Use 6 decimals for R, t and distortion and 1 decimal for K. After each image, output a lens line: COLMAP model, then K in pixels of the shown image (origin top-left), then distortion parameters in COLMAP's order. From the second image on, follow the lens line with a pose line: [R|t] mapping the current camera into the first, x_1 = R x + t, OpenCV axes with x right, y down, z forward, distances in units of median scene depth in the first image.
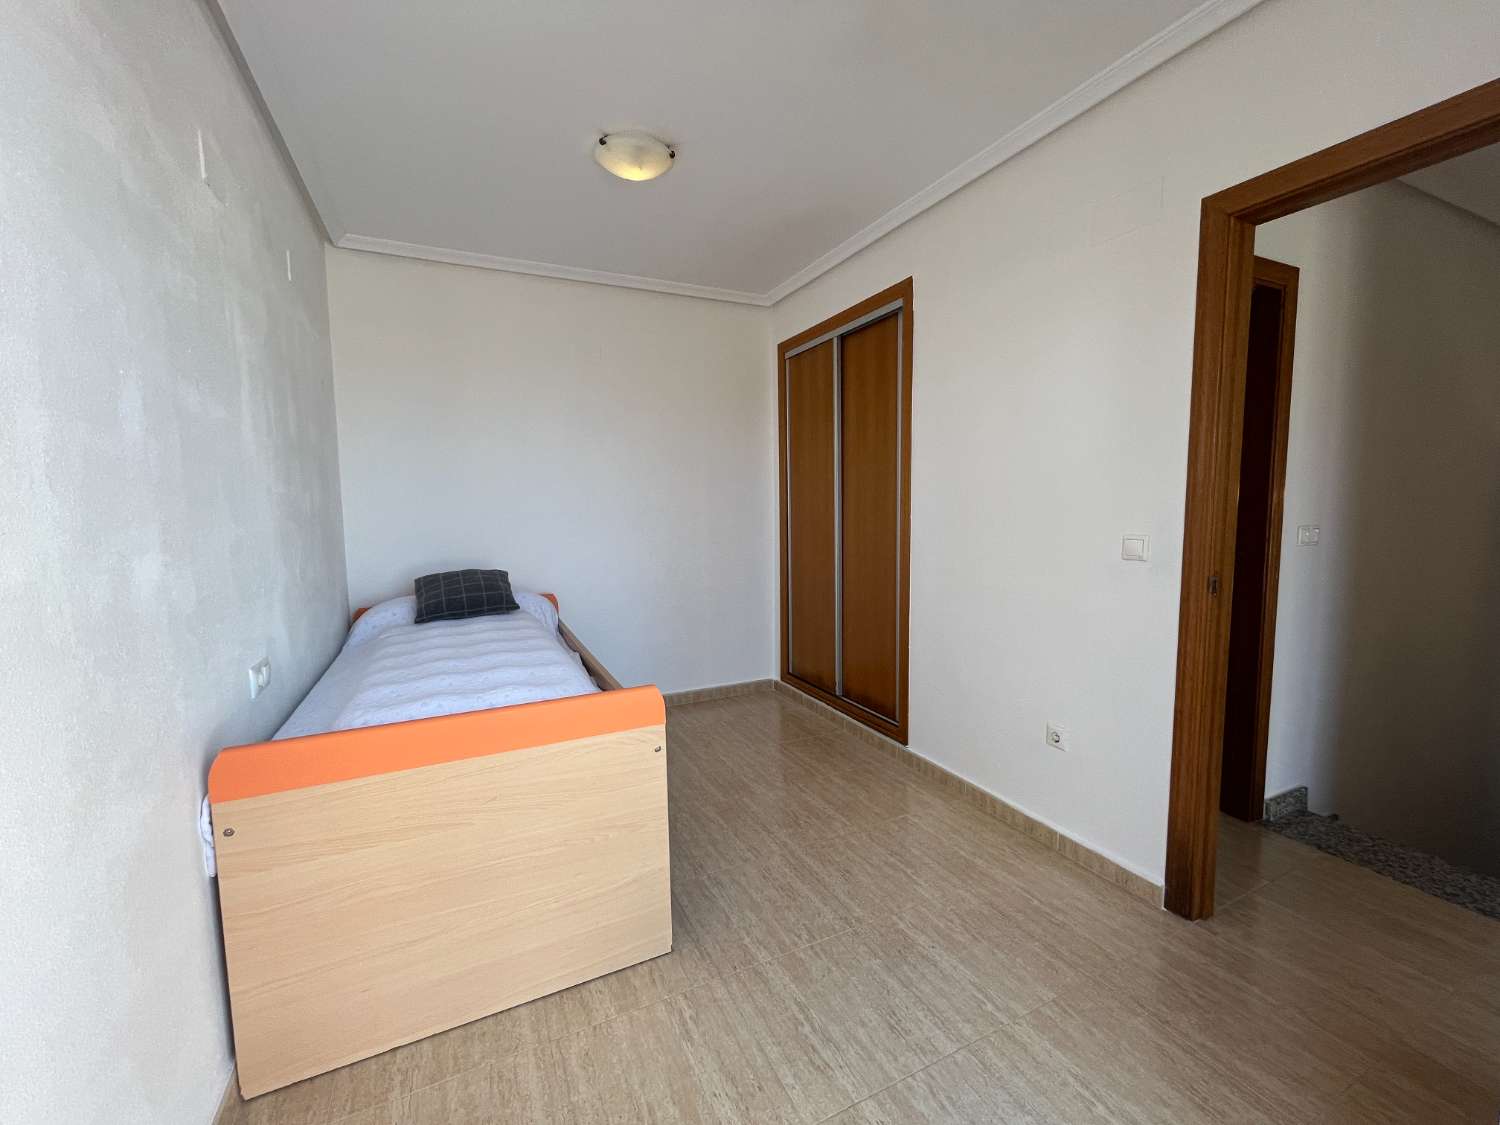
lens RADIAL K [[613.3, 0, 746.0], [0, 613.3, 563.8], [0, 0, 1]] dist [-0.000271, 0.000848]
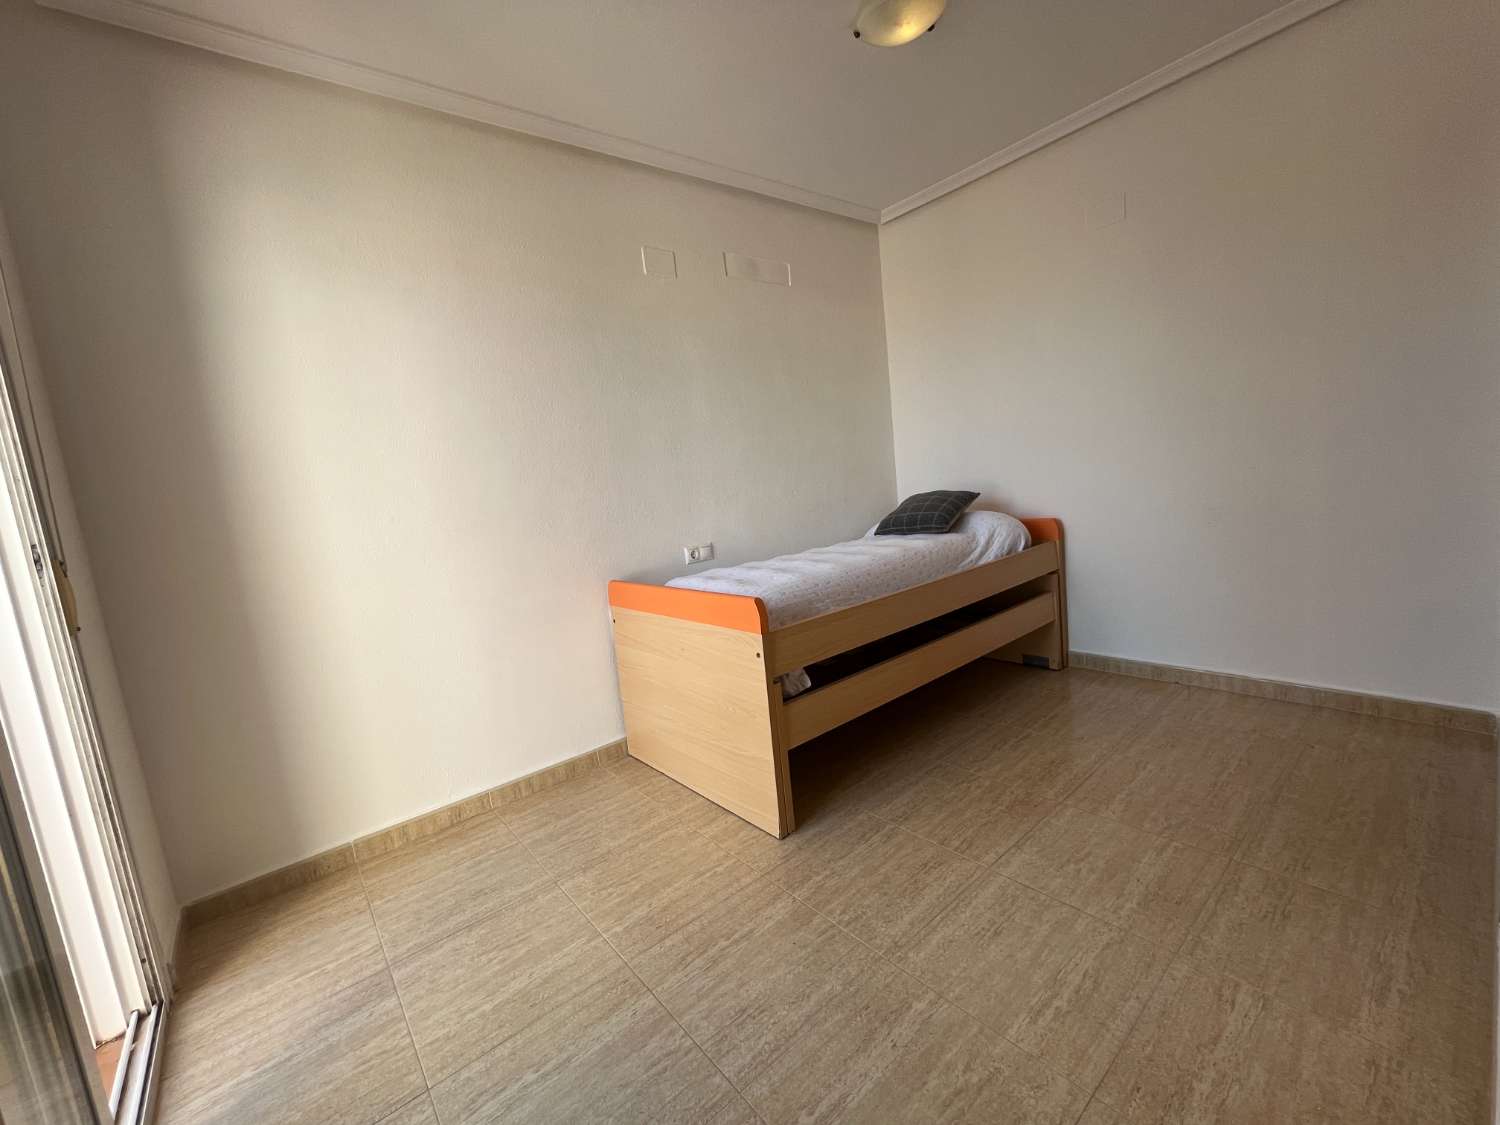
lens RADIAL K [[613.3, 0, 745.3], [0, 613.3, 563.1], [0, 0, 1]] dist [-0.000271, 0.000848]
pose [[0.232173, 0.120015, -0.965242, 0.982266], [0.006292, 0.992153, 0.124874, -0.002484], [0.972654, -0.035066, 0.229596, 0.789011]]
